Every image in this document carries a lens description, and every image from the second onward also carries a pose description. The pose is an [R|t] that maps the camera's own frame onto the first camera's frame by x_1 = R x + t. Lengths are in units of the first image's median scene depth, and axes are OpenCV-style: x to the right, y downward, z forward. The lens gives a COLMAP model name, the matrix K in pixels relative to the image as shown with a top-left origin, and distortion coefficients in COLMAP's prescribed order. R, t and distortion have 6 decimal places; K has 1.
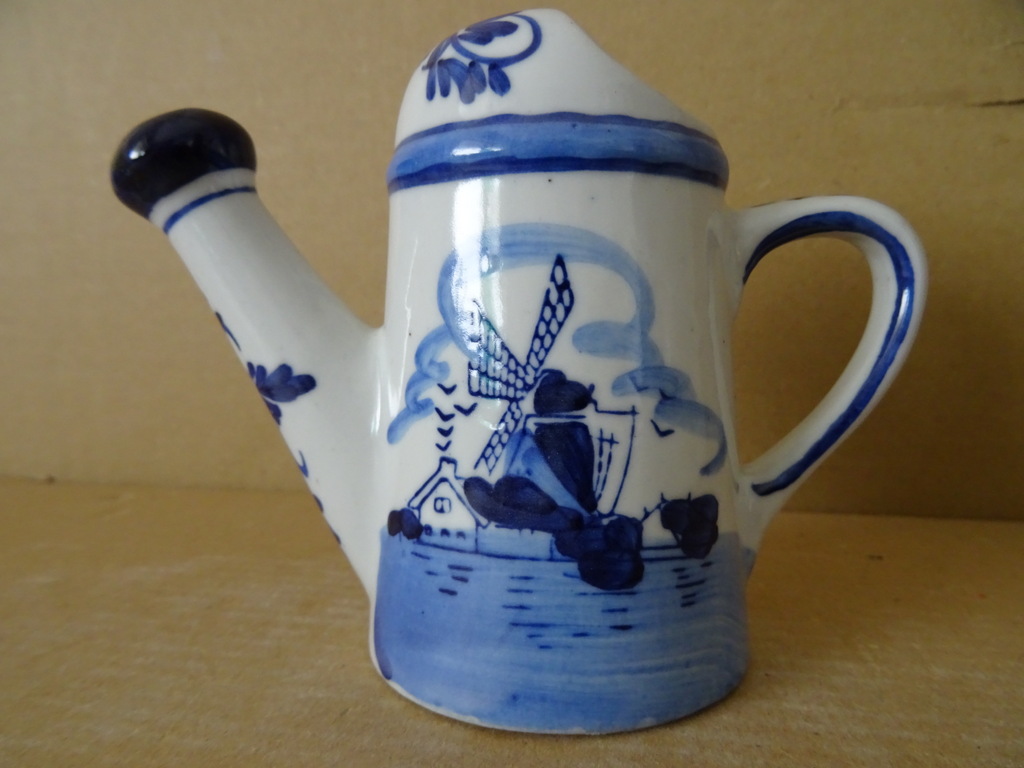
lens RADIAL K [[732.0, 0, 512.0], [0, 732.0, 384.0], [0, 0, 1]] dist [-0.008860, -0.004080]
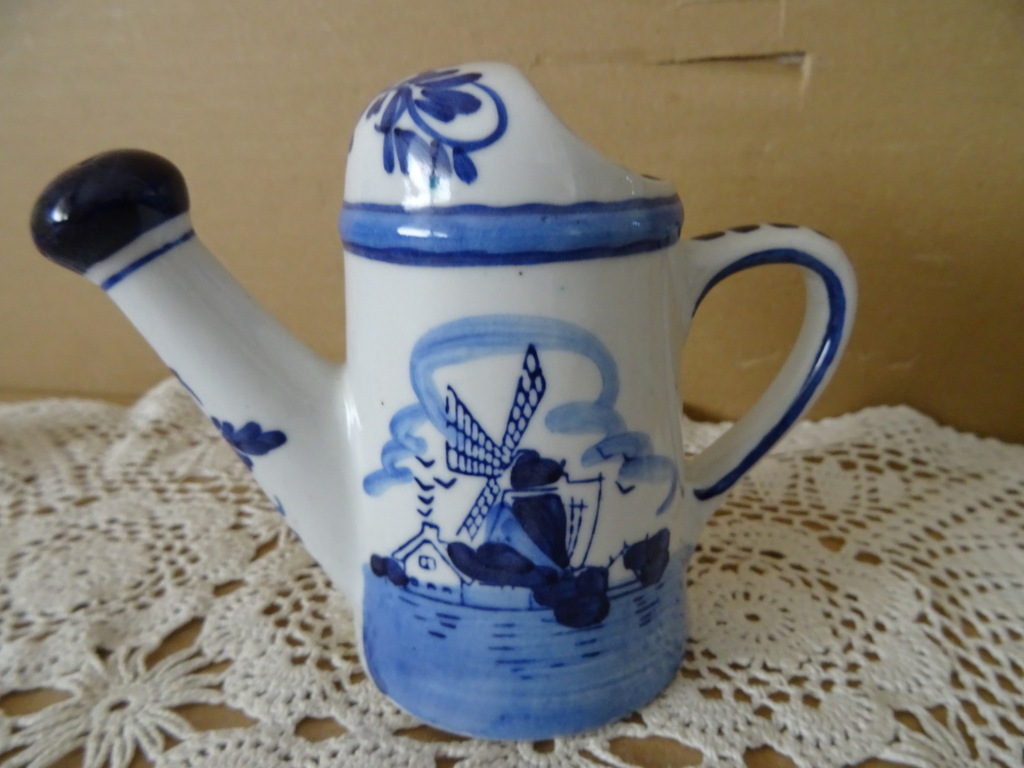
lens RADIAL K [[732.0, 0, 512.0], [0, 732.0, 384.0], [0, 0, 1]] dist [-0.008860, -0.004080]
pose [[0.991123, -0.060059, 0.118606, -0.086508], [0.030056, 0.970268, 0.240158, -0.365195], [-0.129504, -0.234461, 0.963461, -0.004001]]
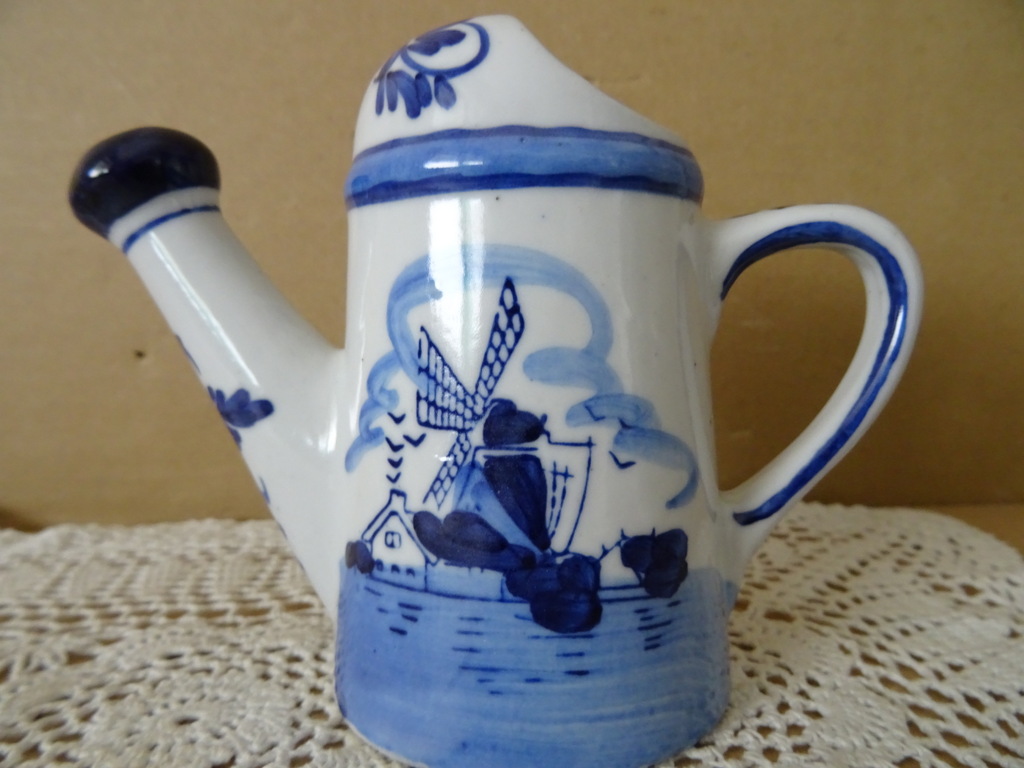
lens RADIAL K [[732.0, 0, 512.0], [0, 732.0, 384.0], [0, 0, 1]] dist [-0.008860, -0.004080]
pose [[0.998655, -0.005805, -0.051524, 0.115099], [0.006005, 0.999975, 0.003722, -0.041847], [0.051501, -0.004026, 0.998665, 0.058558]]
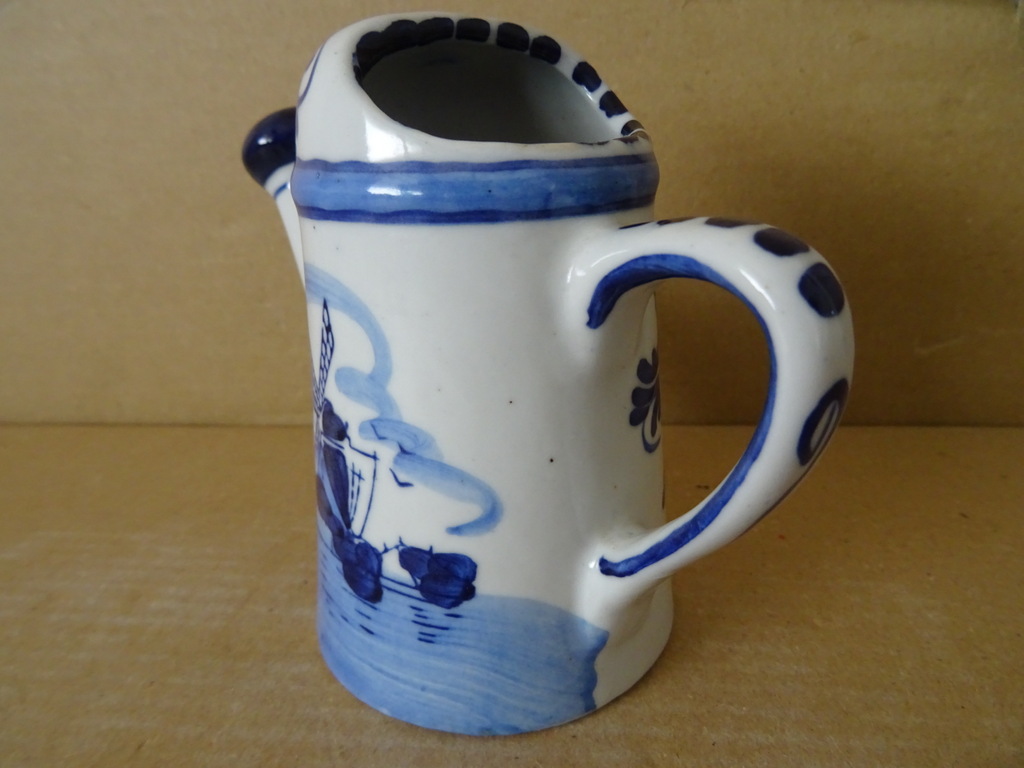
lens RADIAL K [[732.0, 0, 512.0], [0, 732.0, 384.0], [0, 0, 1]] dist [-0.008860, -0.004080]
pose [[0.657423, 0.240827, -0.714001, 1.011036], [-0.036478, 0.956613, 0.289070, -0.368275], [0.752639, -0.163996, 0.637684, 0.501214]]
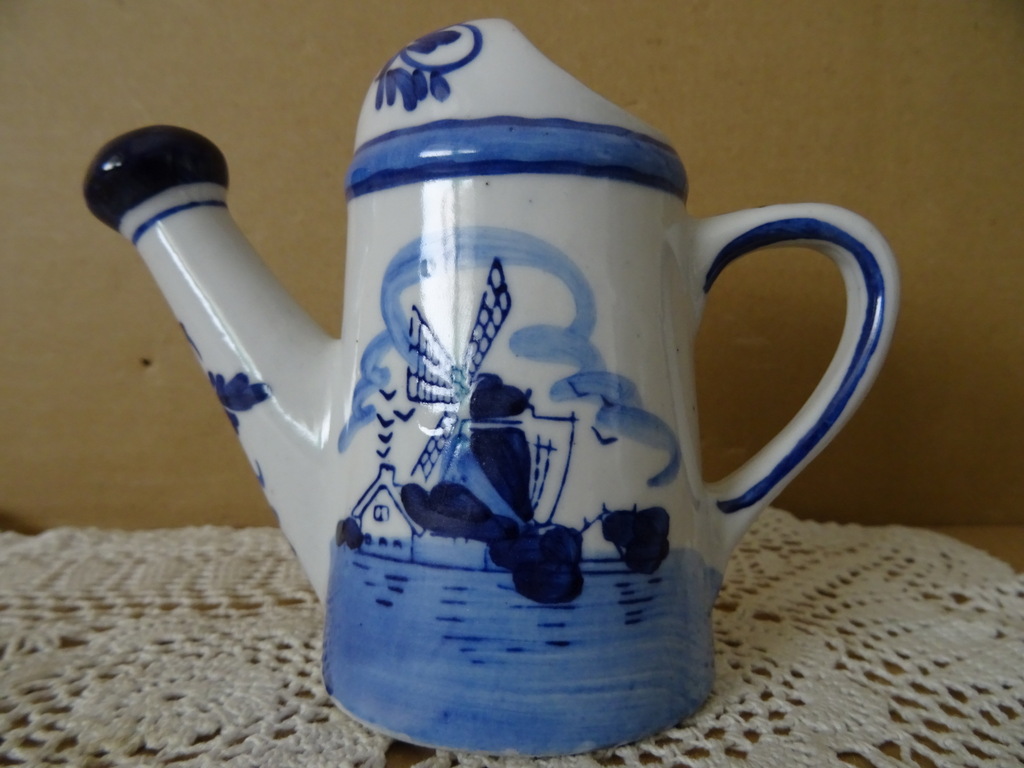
lens RADIAL K [[732.0, 0, 512.0], [0, 732.0, 384.0], [0, 0, 1]] dist [-0.008860, -0.004080]
pose [[0.998230, 0.005584, -0.059205, 0.142624], [-0.008700, 0.998582, -0.052513, 0.044486], [0.058828, 0.052935, 0.996864, 0.024990]]
